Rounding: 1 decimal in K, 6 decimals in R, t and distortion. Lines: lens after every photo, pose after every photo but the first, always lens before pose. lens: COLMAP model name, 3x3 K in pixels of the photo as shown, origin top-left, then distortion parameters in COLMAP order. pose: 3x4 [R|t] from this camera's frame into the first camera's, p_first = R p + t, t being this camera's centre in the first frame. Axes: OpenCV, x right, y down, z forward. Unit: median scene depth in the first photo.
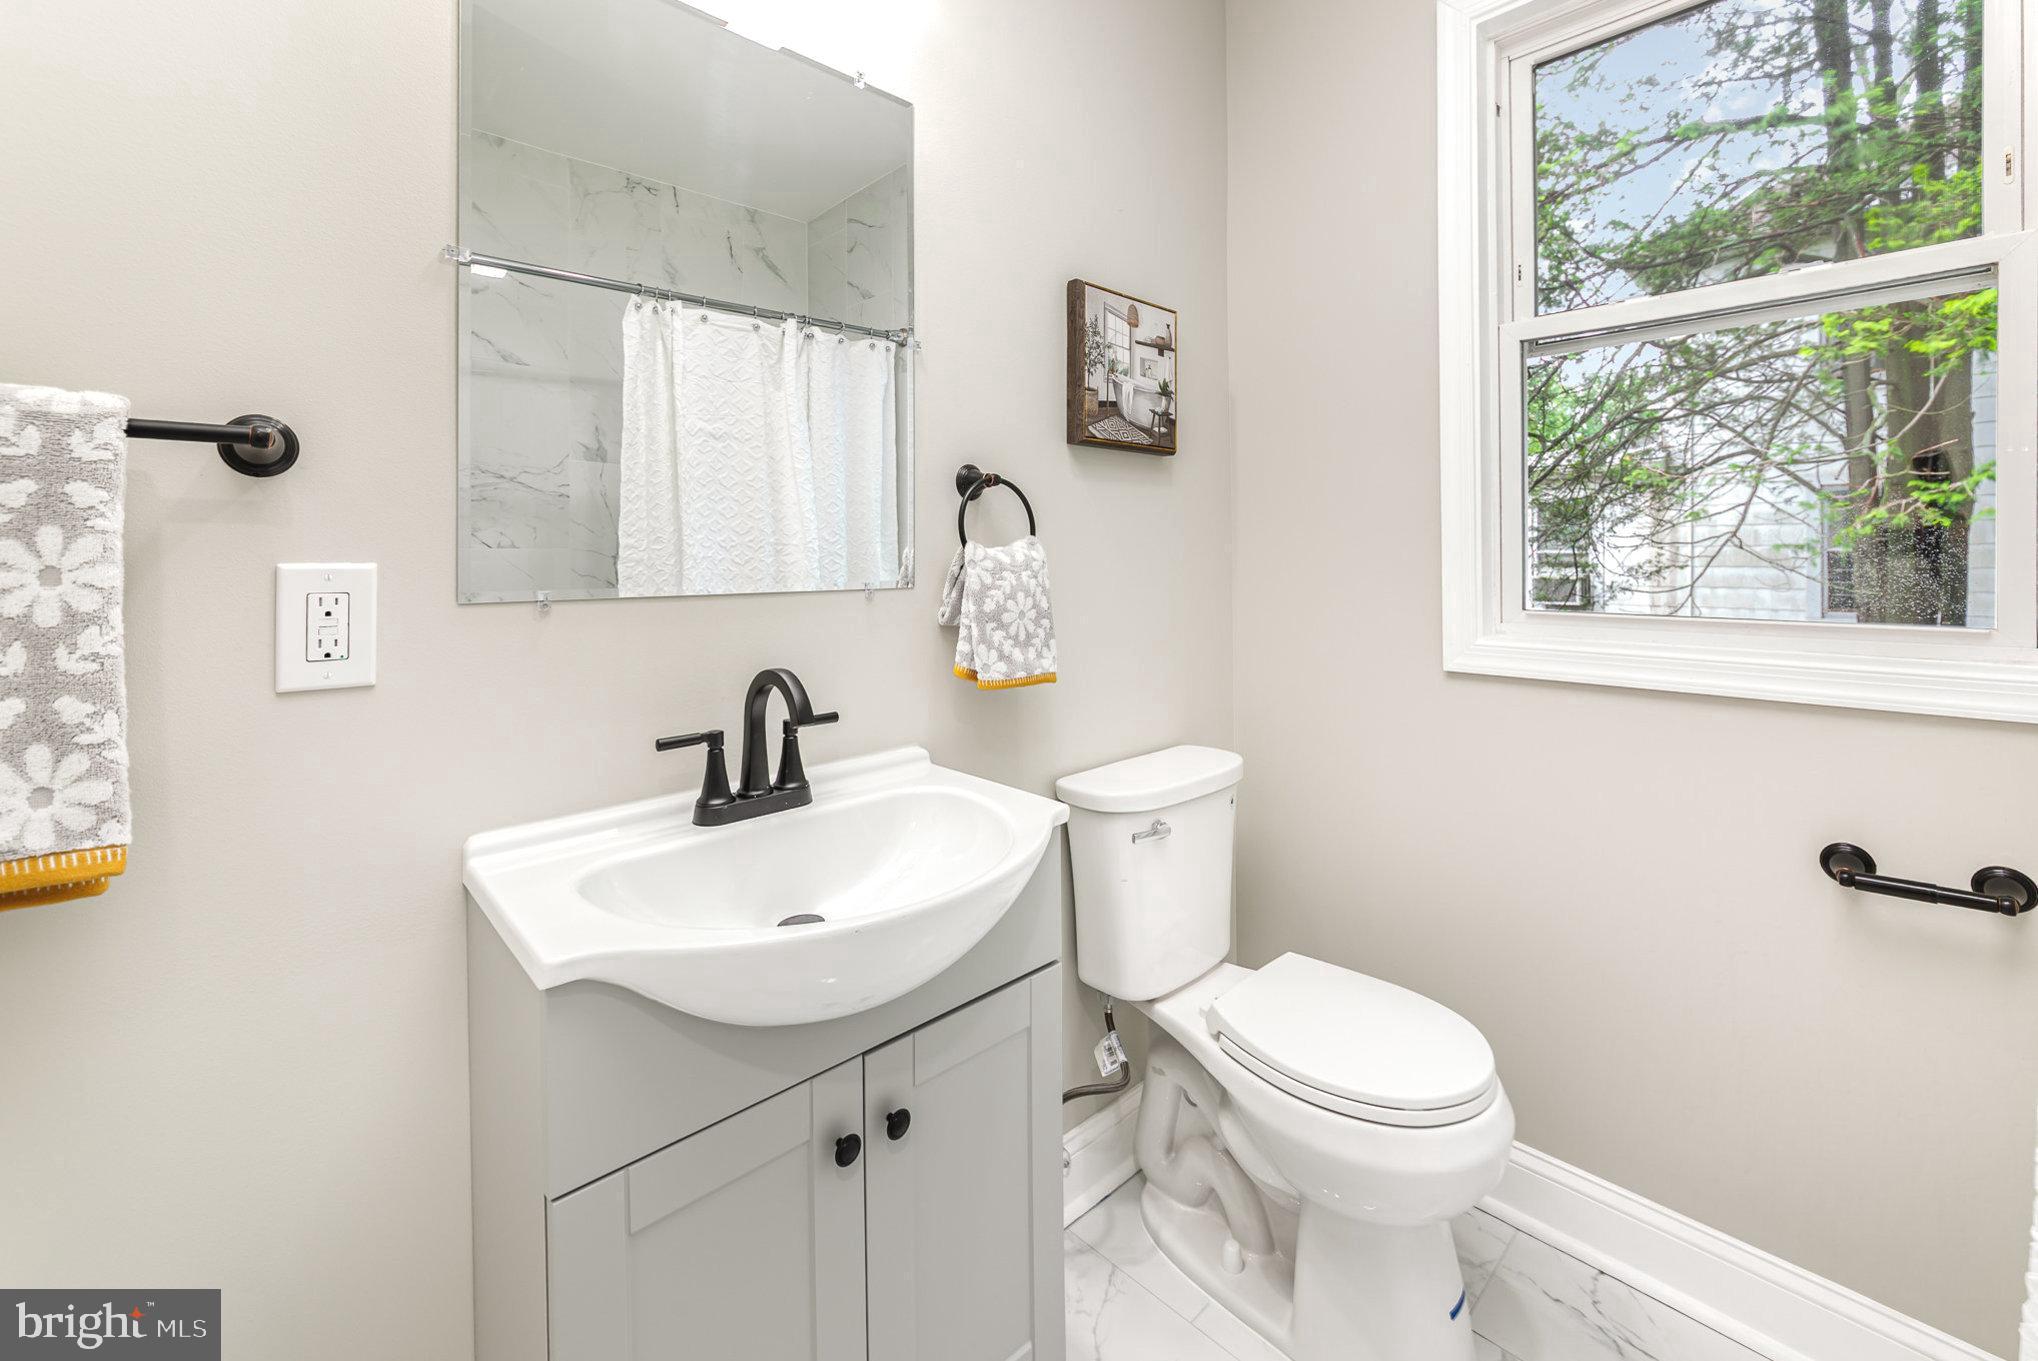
lens RADIAL K [[851.4, 0, 1019.8], [0, 851.4, 547.3], [0, 0, 1]] dist [-0.002427, -0.000459]
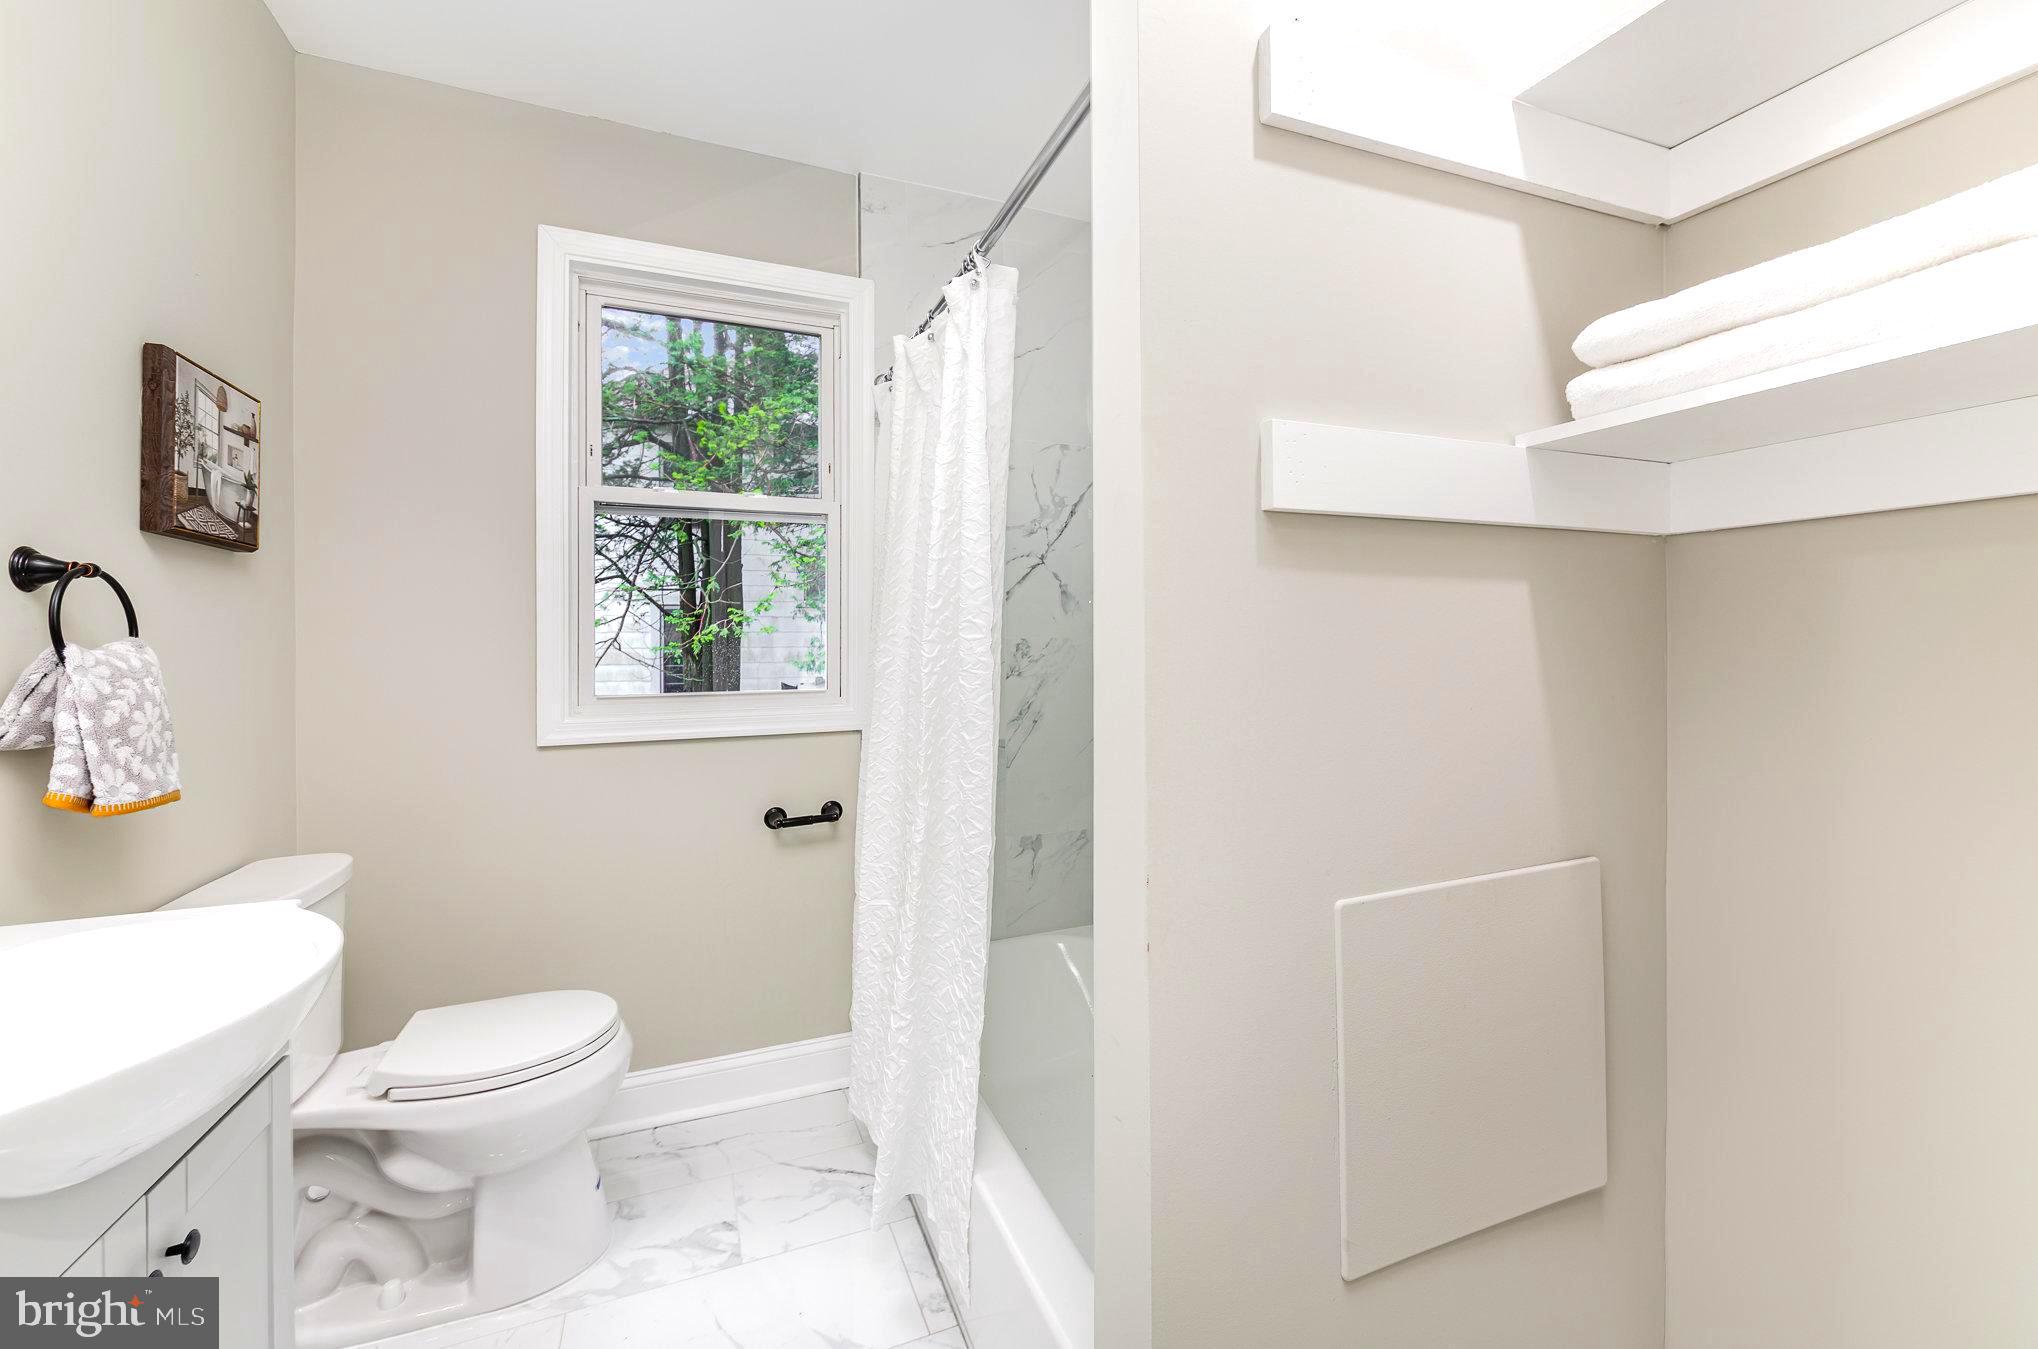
lens RADIAL K [[823.2, 0, 1018.9], [0, 823.2, 641.0], [0, 0, 1]] dist [0.000131, 0.000000]
pose [[0.367411, 0.009062, 0.930015, -0.392254], [0.001911, 0.999943, -0.010498, 0.000623], [-0.930057, 0.005635, 0.367372, -0.130696]]
